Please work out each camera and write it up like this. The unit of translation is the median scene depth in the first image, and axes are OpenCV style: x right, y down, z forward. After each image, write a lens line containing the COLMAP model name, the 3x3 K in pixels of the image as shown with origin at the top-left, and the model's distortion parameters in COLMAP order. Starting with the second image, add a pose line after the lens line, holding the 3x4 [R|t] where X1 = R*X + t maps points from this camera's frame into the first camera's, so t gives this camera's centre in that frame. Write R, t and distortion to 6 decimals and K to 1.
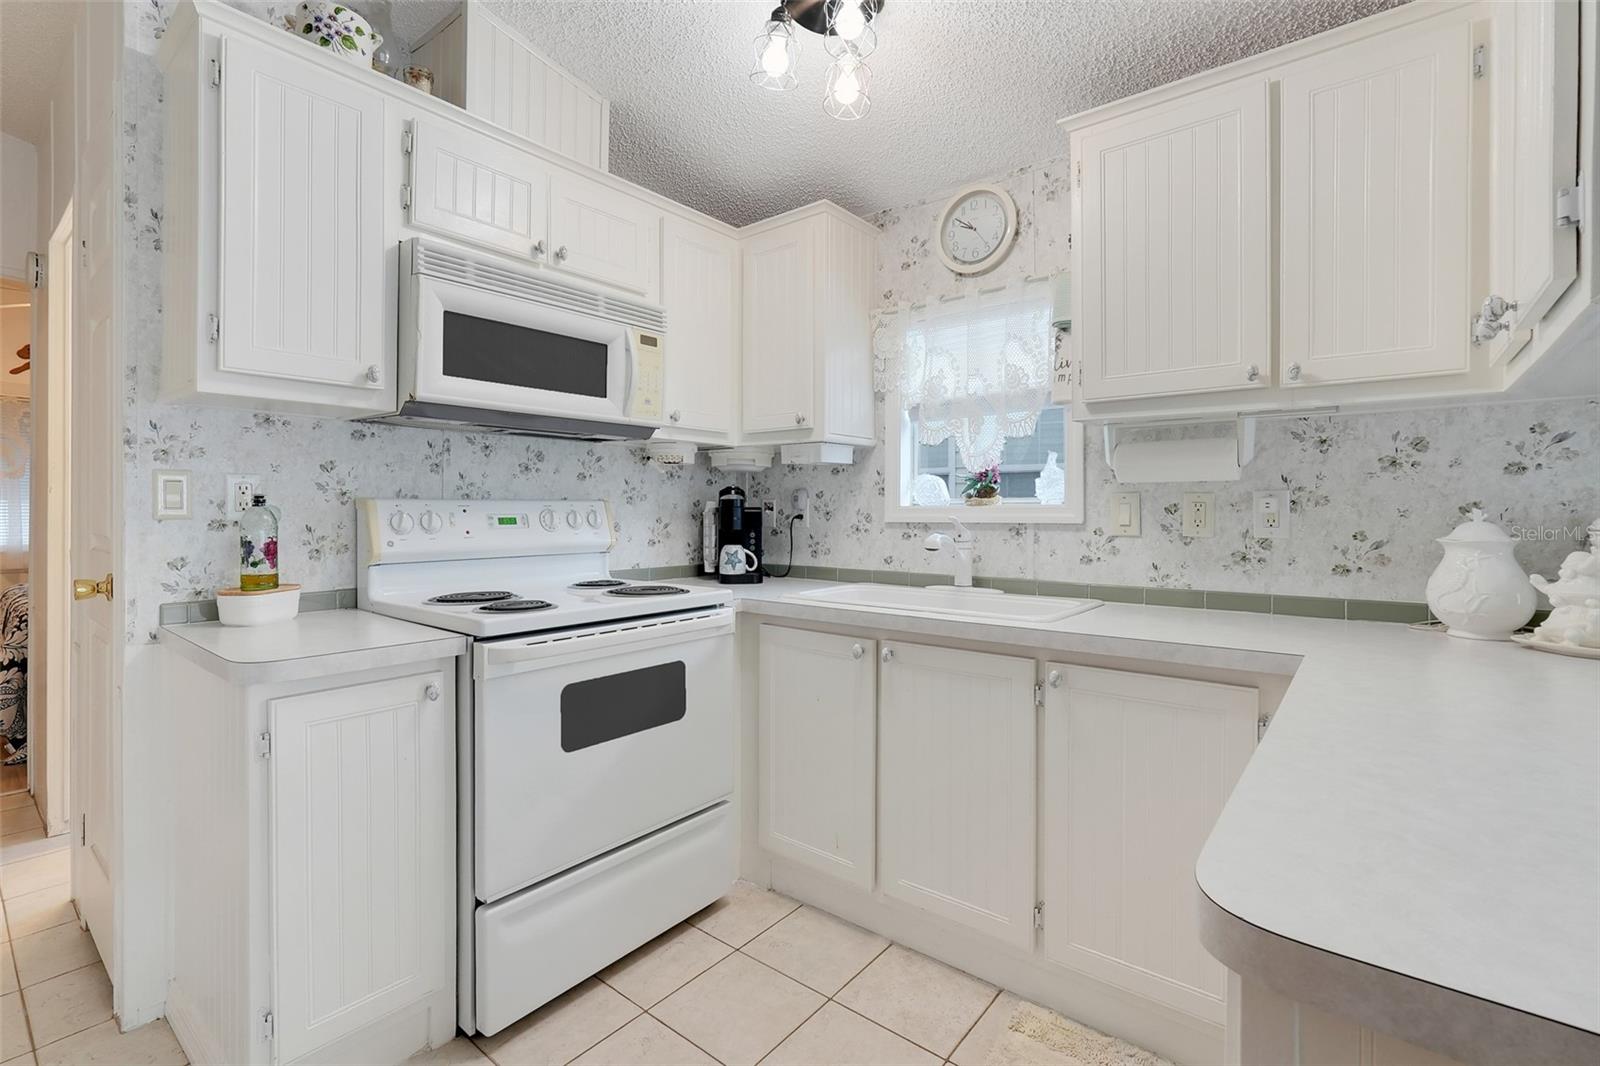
lens RADIAL K [[724.5, 0, 796.1], [0, 724.5, 517.0], [0, 0, 1]] dist [-0.011935, 0.002601]
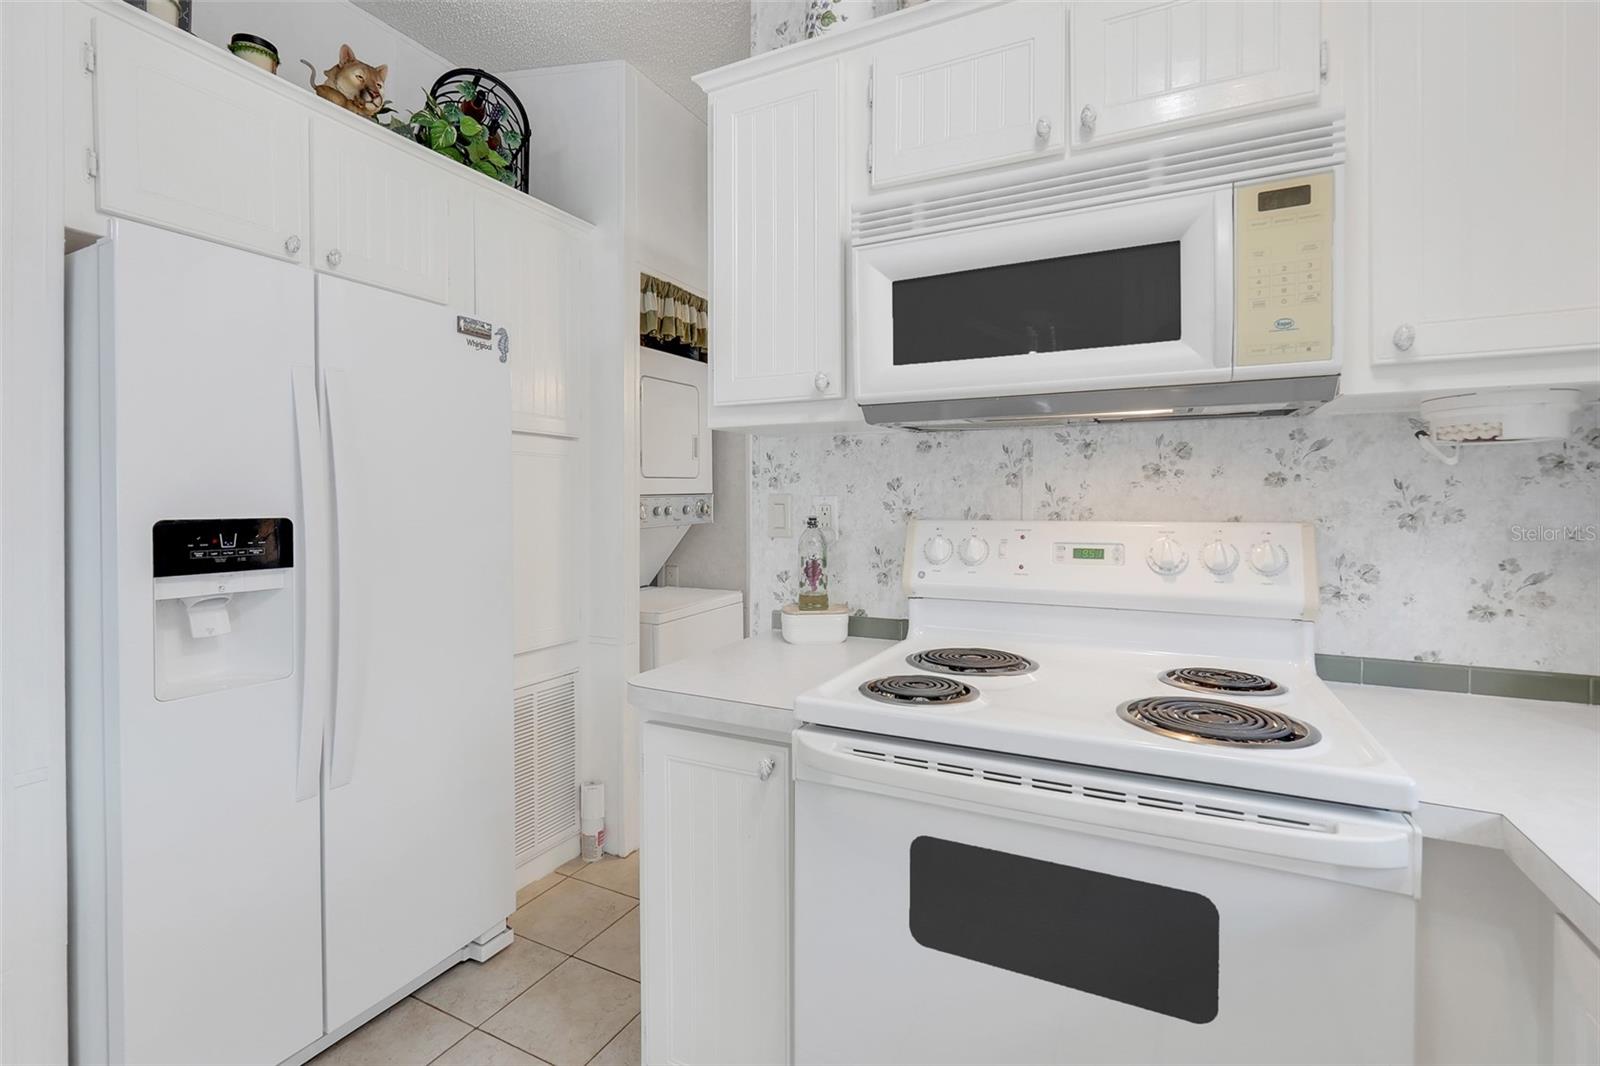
lens RADIAL K [[724.5, 0, 811.5], [0, 724.5, 509.0], [0, 0, 1]] dist [-0.011935, 0.002601]
pose [[0.206765, 0.010941, -0.978329, 0.216184], [-0.008526, 0.999920, 0.009381, -0.042131], [0.978353, 0.006402, 0.206842, 0.642090]]
